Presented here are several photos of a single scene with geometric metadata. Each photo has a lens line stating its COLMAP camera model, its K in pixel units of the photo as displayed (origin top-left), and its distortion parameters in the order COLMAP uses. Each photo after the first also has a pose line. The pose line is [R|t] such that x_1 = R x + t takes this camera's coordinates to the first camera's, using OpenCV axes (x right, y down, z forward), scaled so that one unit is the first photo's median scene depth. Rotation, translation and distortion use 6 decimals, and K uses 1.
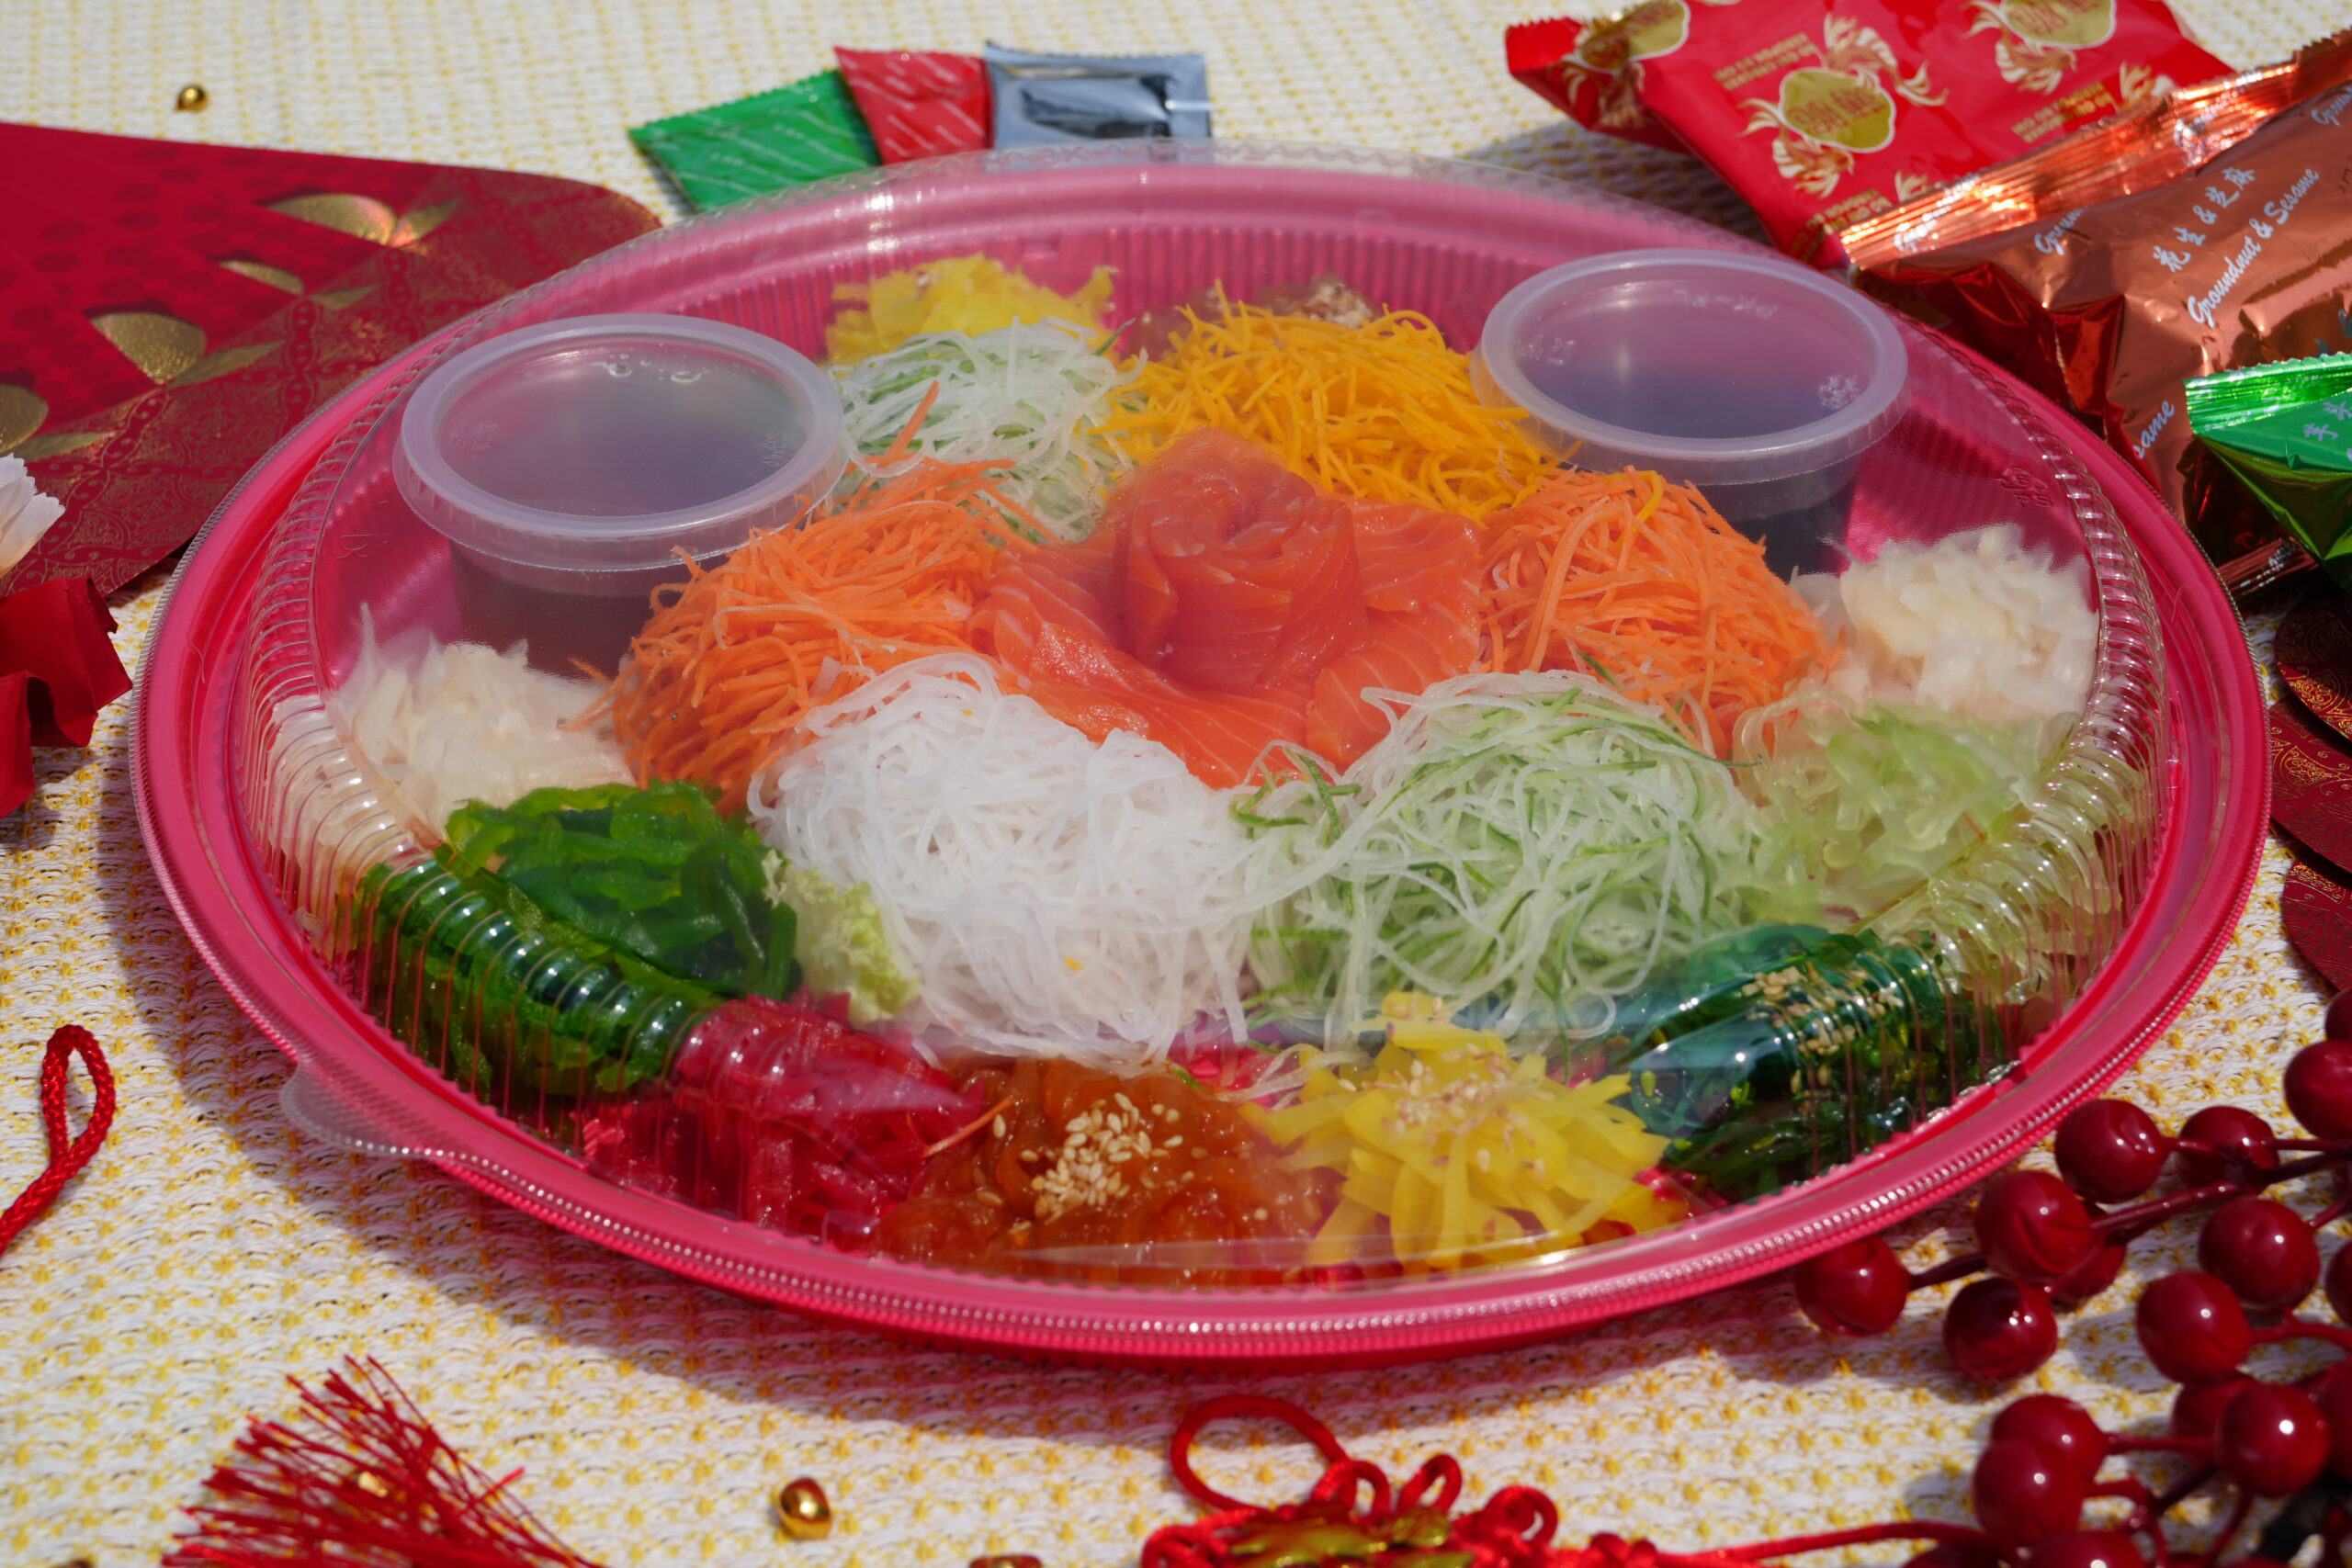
lens RADIAL K [[3936.3, 0, 1176.0], [0, 3936.3, 784.0], [0, 0, 1]] dist [0.028871, -0.025544]
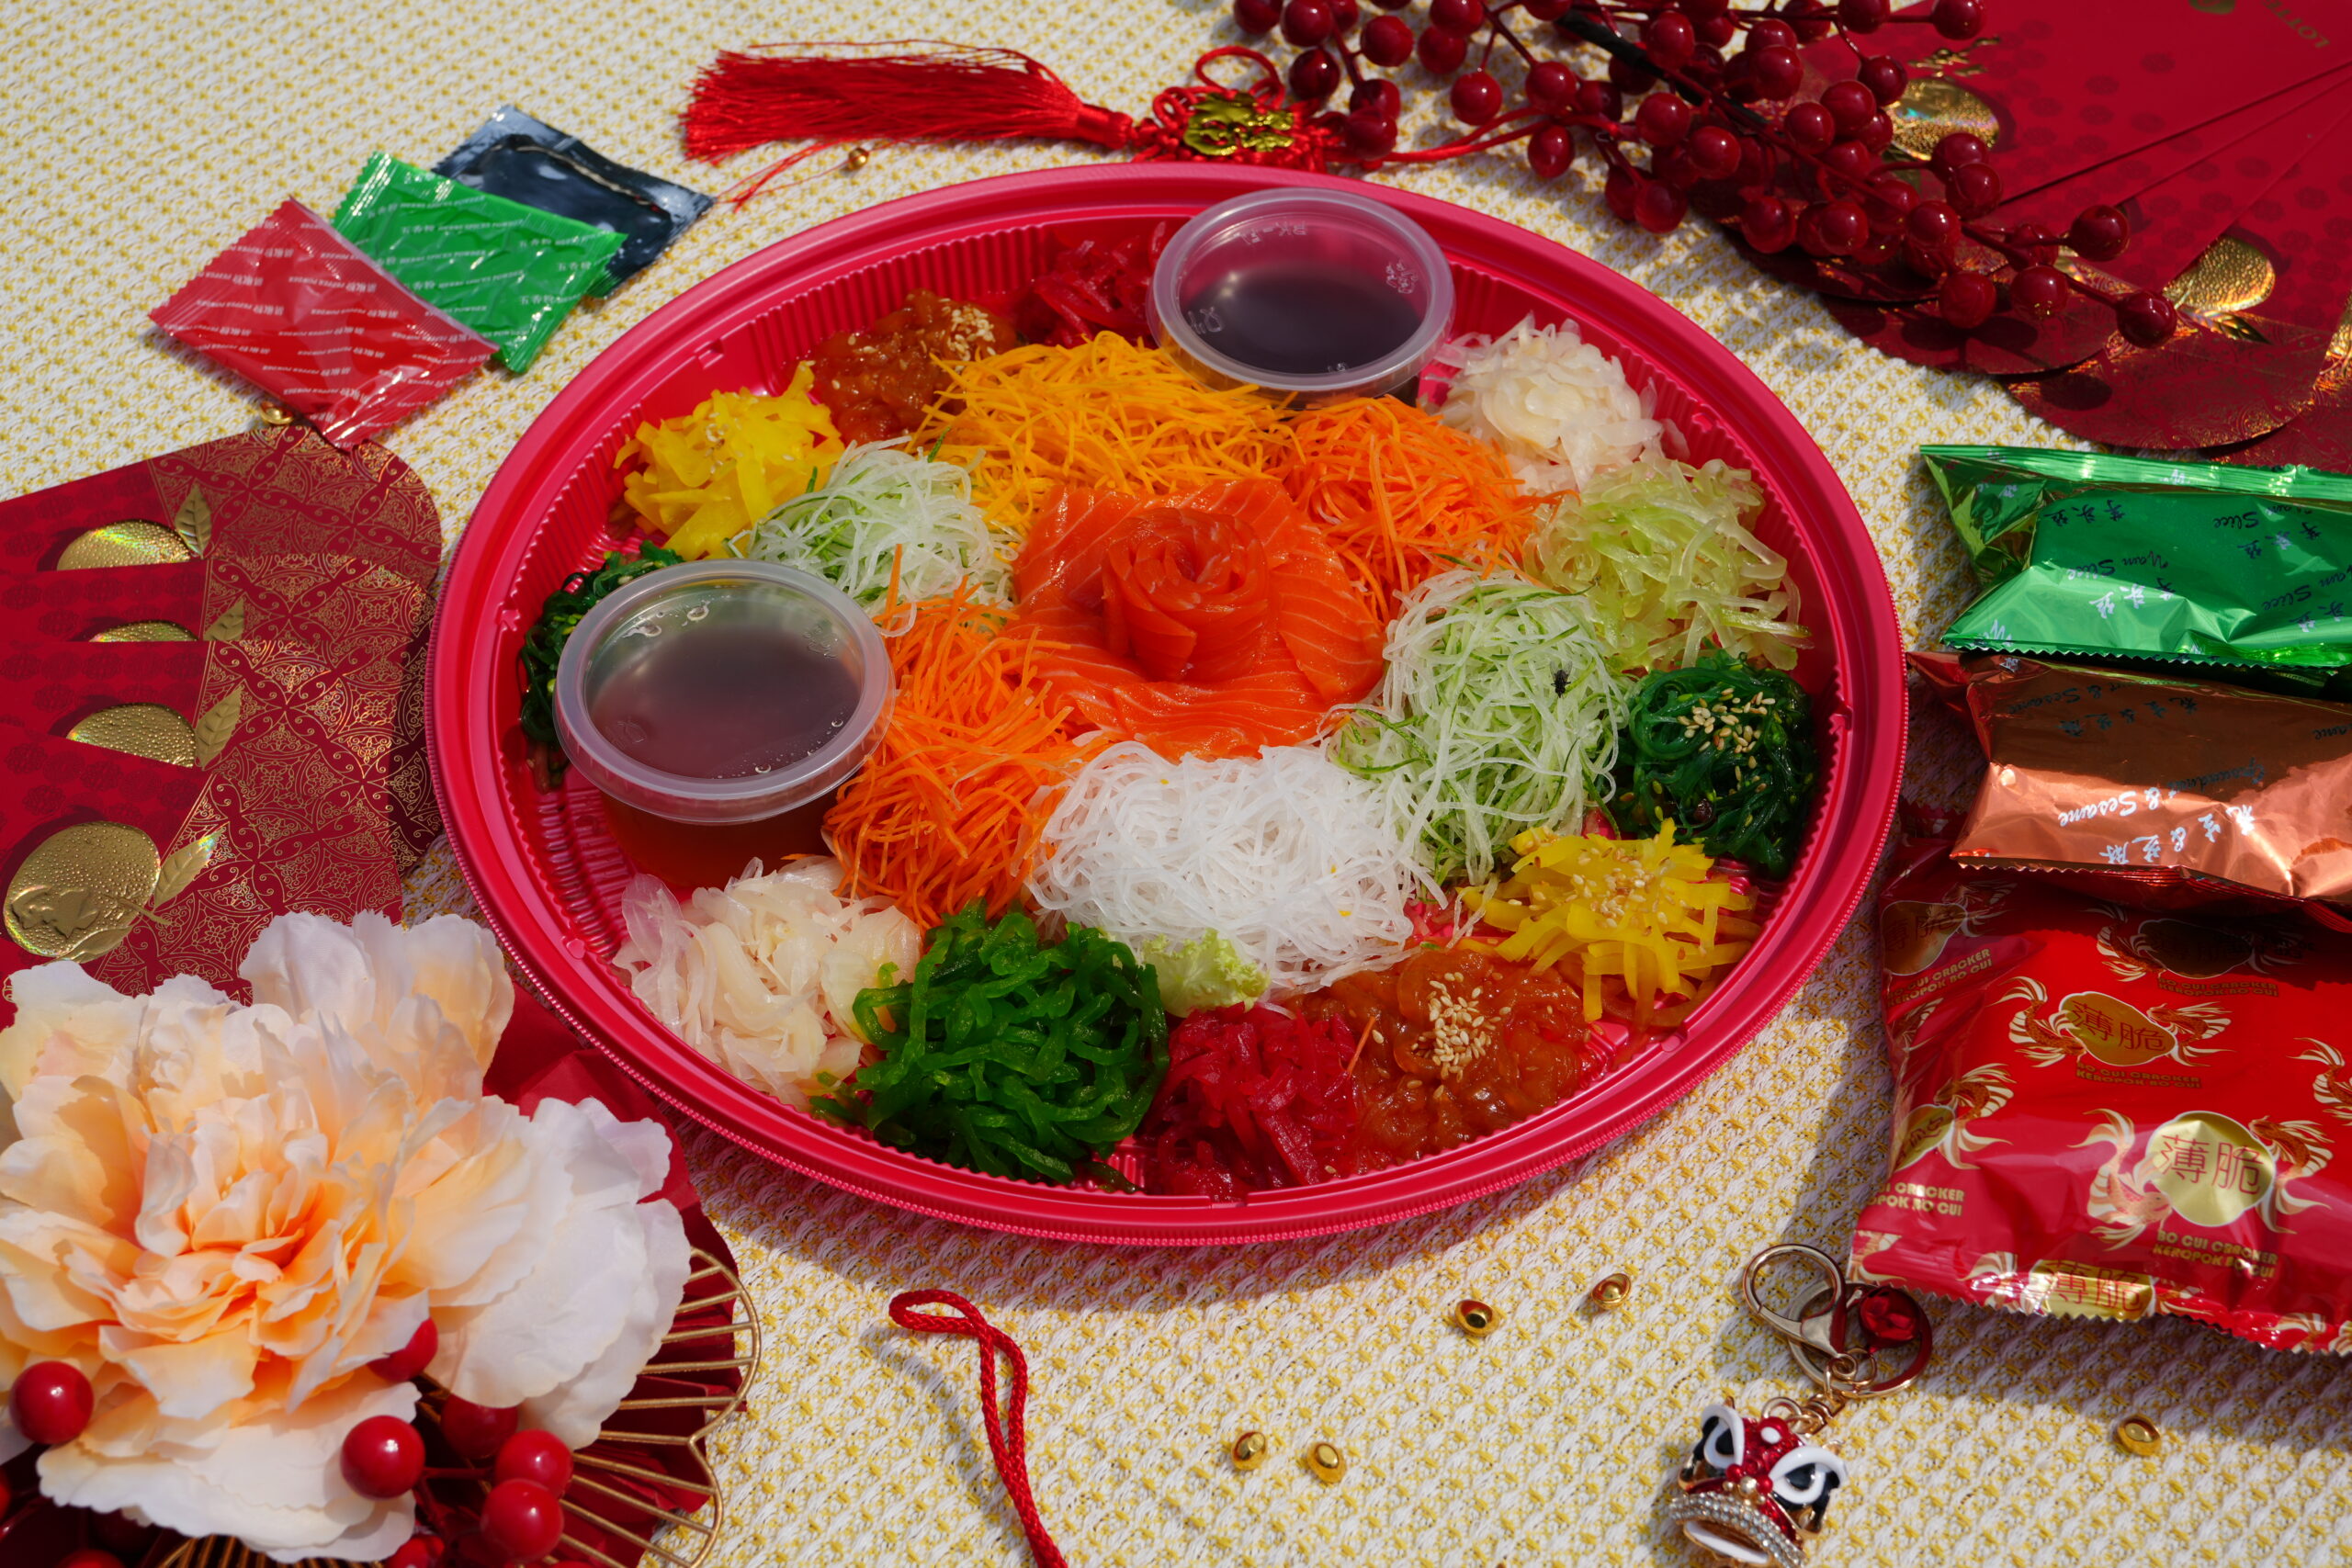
lens RADIAL K [[3936.3, 0, 1176.0], [0, 3936.3, 784.0], [0, 0, 1]] dist [0.028871, -0.025544]
pose [[0.802714, -0.445964, 0.395937, -0.635786], [0.339465, 0.887552, 0.311472, -0.476981], [-0.490320, -0.115616, 0.863840, -0.249865]]
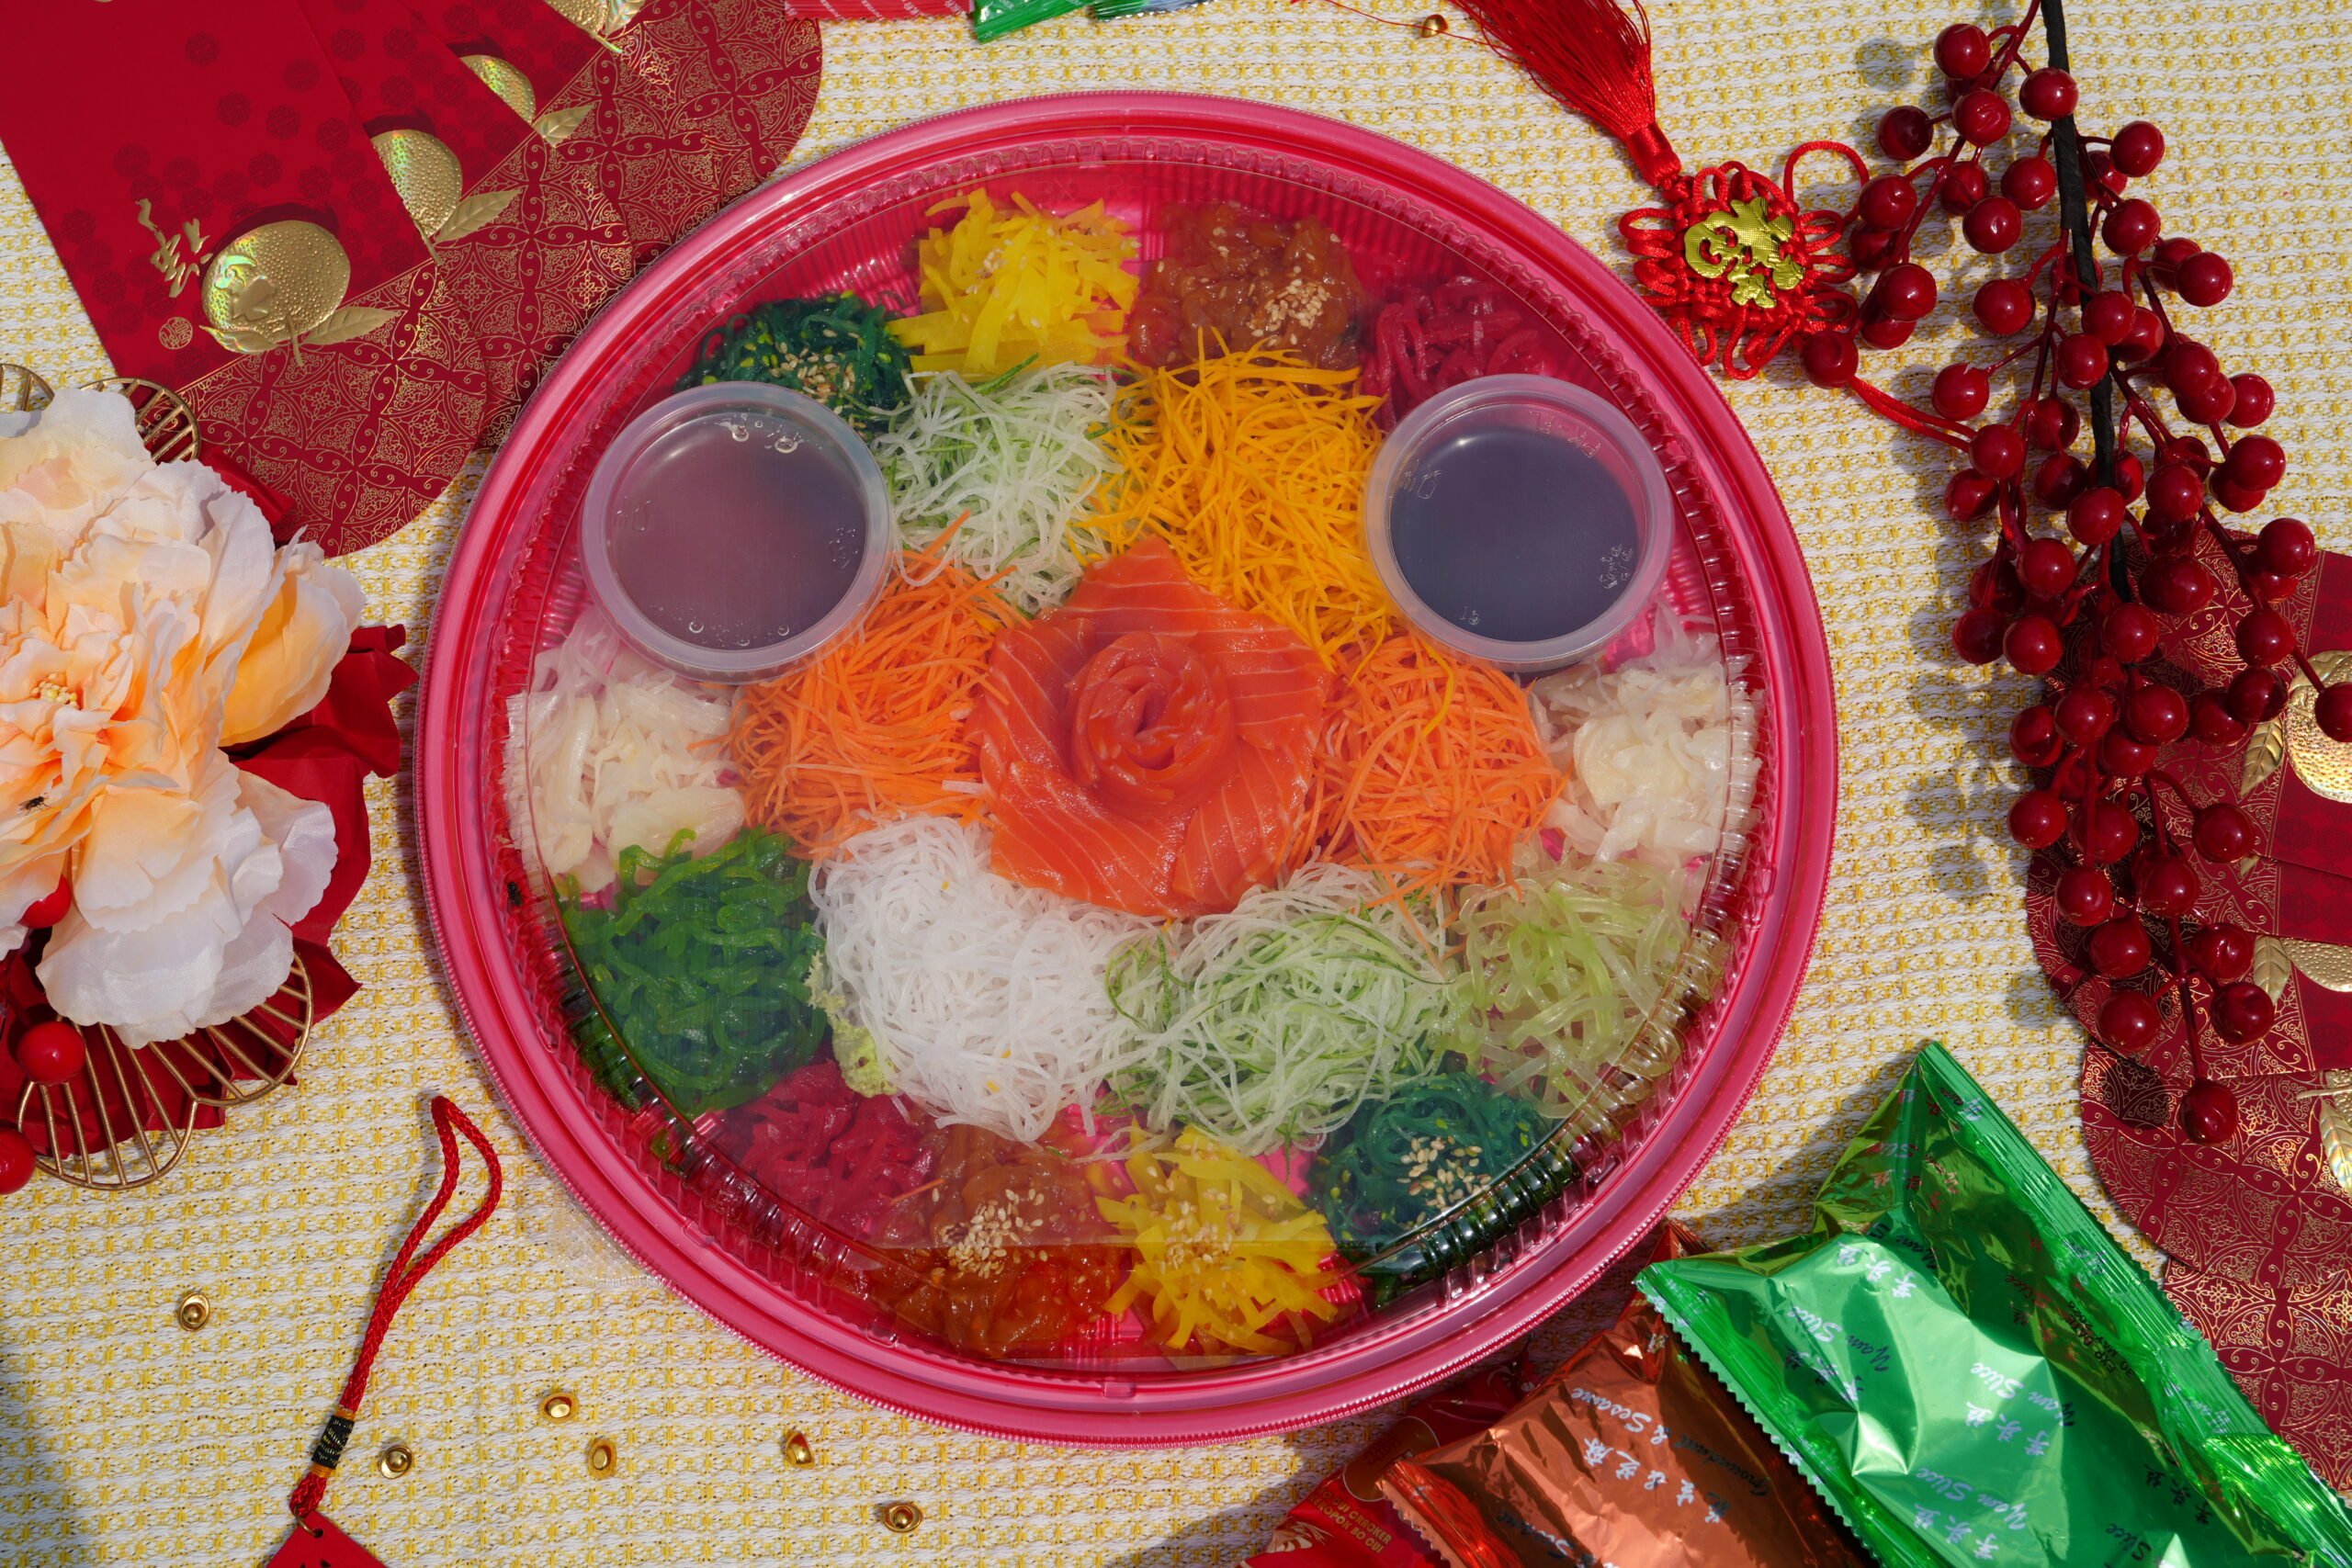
lens RADIAL K [[3936.3, 0, 1176.0], [0, 3936.3, 784.0], [0, 0, 1]] dist [0.028871, -0.025544]
pose [[0.989656, 0.131074, -0.058317, 0.123973], [-0.065163, 0.772852, 0.631232, -1.053062], [0.127809, -0.620902, 0.773398, -0.155891]]
